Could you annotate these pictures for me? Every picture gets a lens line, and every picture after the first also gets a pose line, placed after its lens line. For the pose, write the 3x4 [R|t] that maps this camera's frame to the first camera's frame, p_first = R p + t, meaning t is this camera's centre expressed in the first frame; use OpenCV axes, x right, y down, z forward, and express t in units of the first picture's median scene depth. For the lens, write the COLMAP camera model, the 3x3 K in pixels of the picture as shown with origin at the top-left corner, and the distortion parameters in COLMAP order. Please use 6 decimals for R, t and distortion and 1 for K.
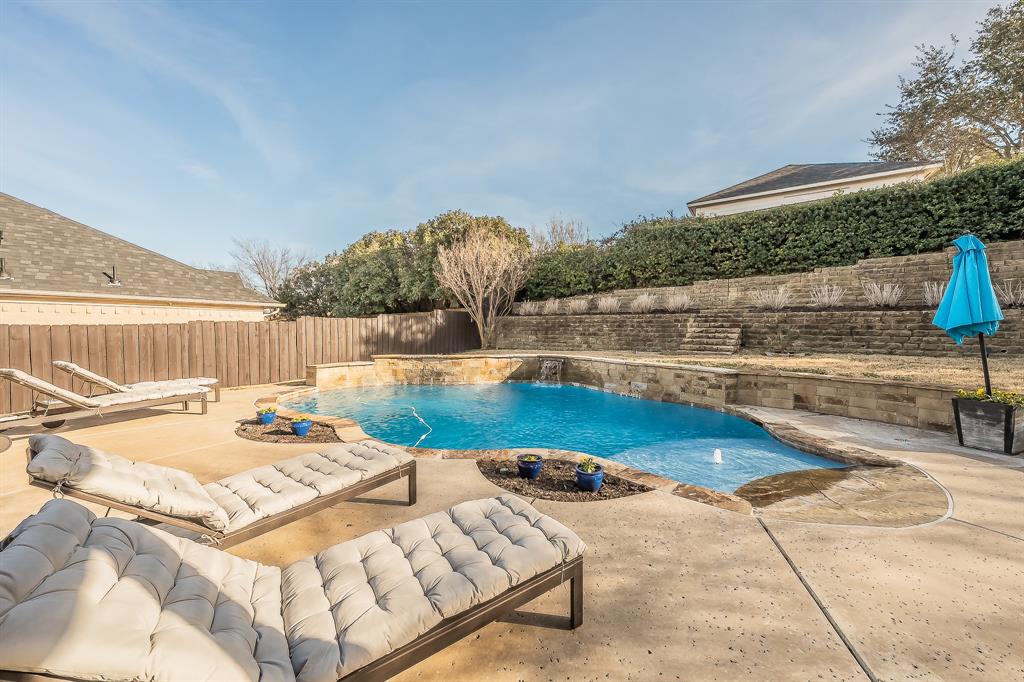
lens RADIAL K [[384.4, 0, 509.8], [0, 384.4, 331.8], [0, 0, 1]] dist [-0.000558, -0.000068]
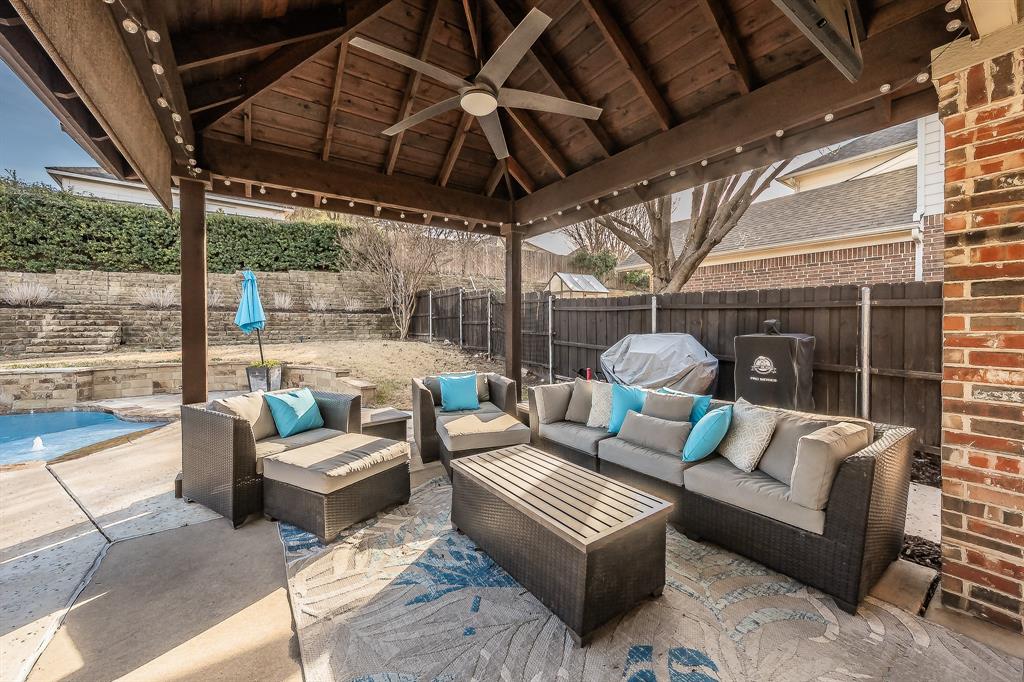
lens RADIAL K [[384.4, 0, 509.8], [0, 384.4, 331.8], [0, 0, 1]] dist [-0.000558, -0.000068]
pose [[0.289725, -0.026163, 0.956752, -0.040299], [0.015845, 0.999620, 0.022537, -0.000532], [-0.956979, 0.008631, 0.290030, -0.226541]]
